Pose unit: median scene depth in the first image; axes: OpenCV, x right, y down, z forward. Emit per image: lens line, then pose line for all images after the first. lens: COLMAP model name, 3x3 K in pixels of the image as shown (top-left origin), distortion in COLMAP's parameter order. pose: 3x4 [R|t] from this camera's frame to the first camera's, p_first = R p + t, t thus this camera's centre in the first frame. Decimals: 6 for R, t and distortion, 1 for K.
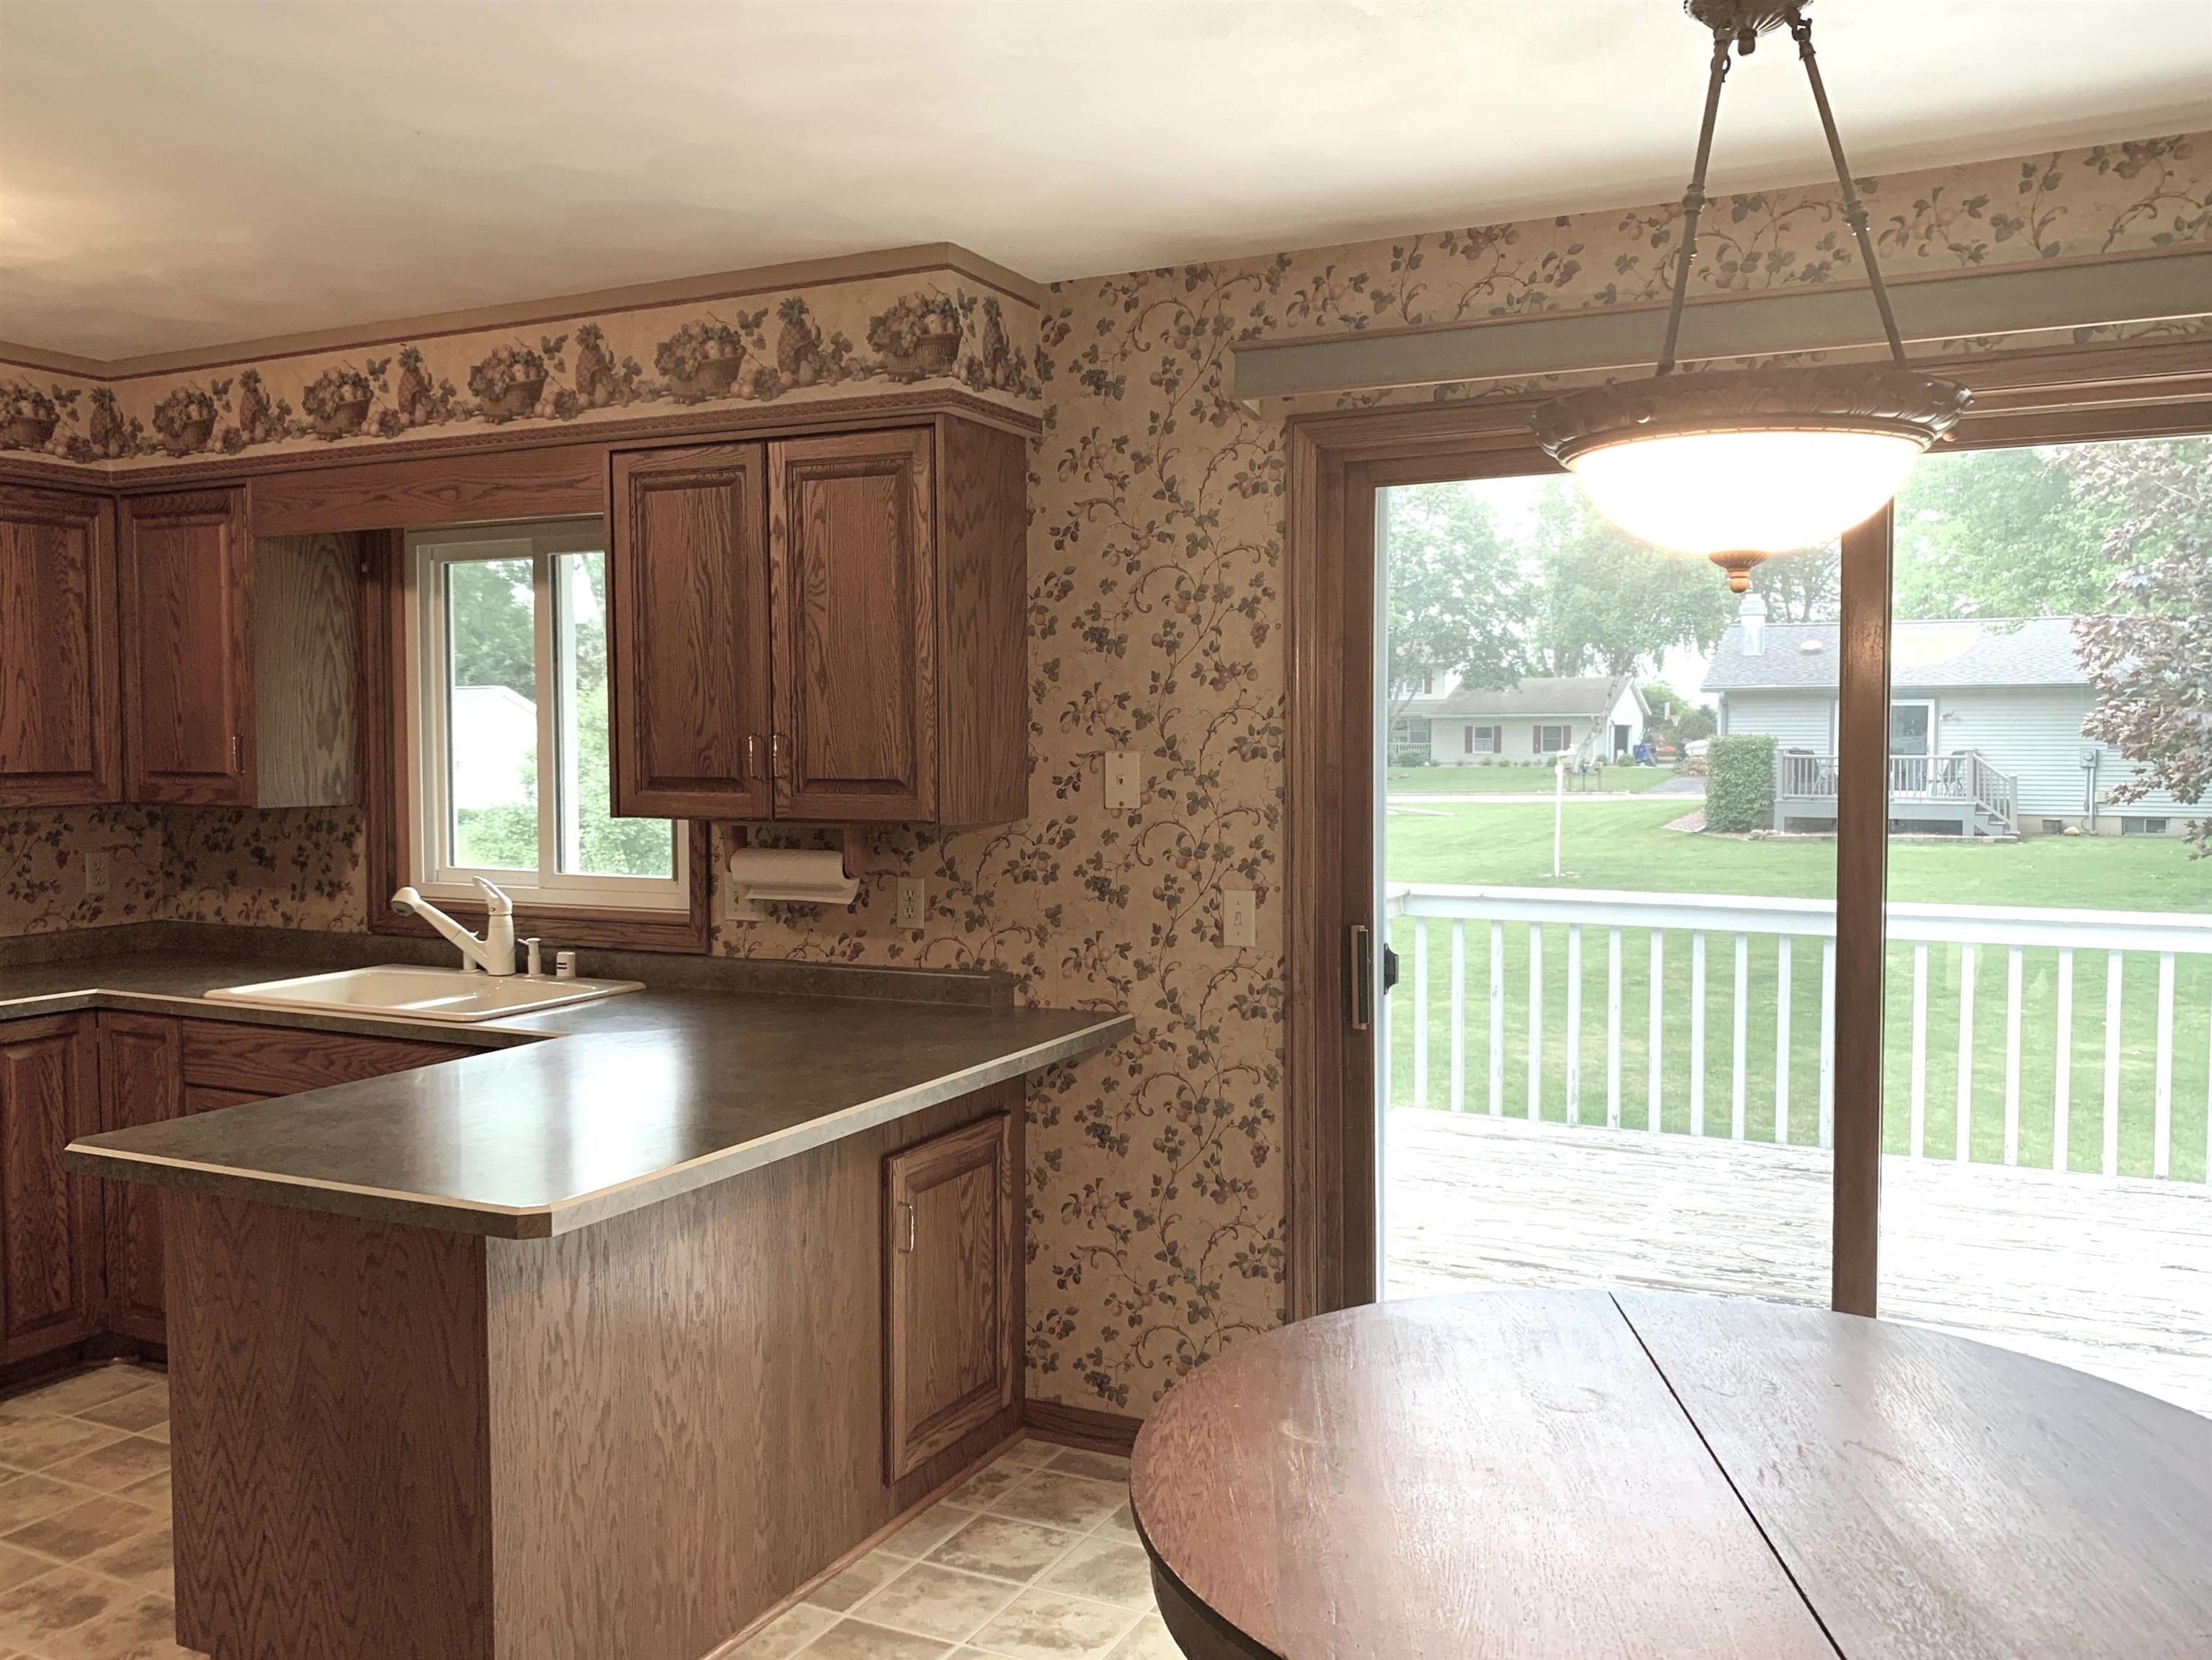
lens RADIAL K [[1767.6, 0, 1109.3], [0, 1767.6, 830.1], [0, 0, 1]] dist [0.039988, -0.077112]
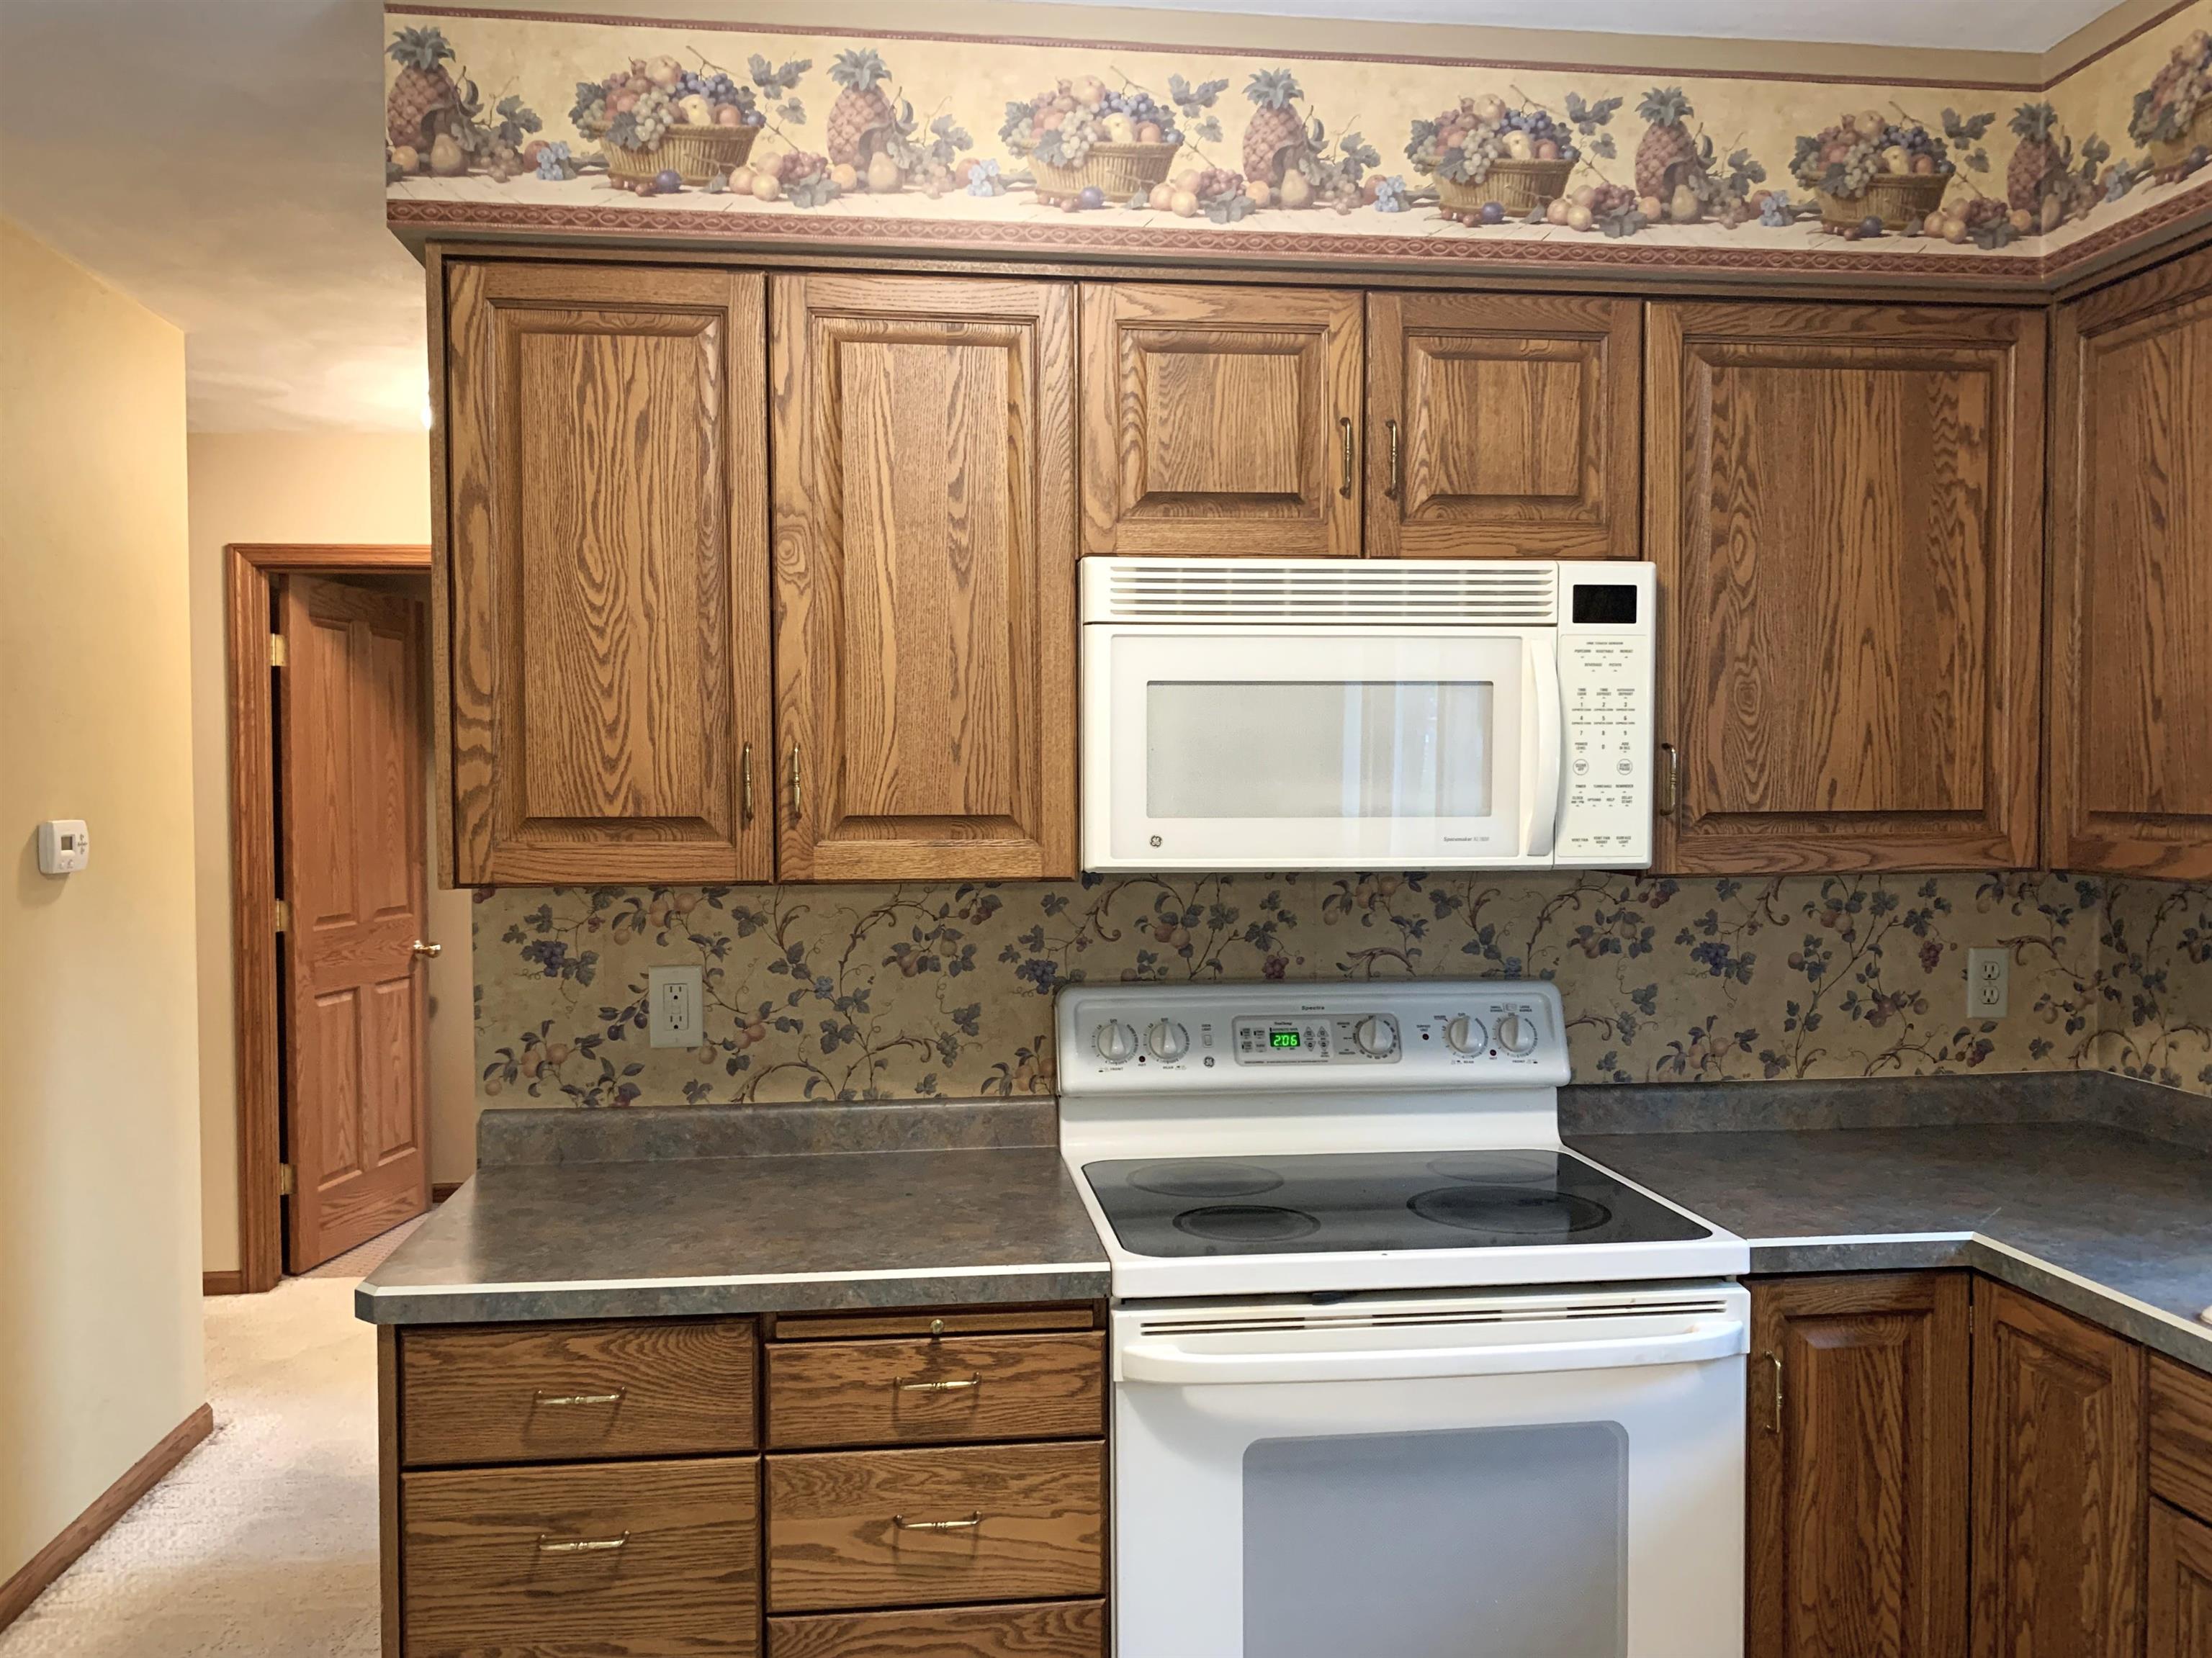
lens RADIAL K [[1742.1, 0, 1092.8], [0, 1742.1, 840.0], [0, 0, 1]] dist [0.008344, -0.003463]
pose [[0.542706, 0.026583, -0.839502, -0.313795], [-0.040806, 0.999153, 0.005259, -0.018168], [0.838931, 0.031402, 0.543331, 0.554641]]
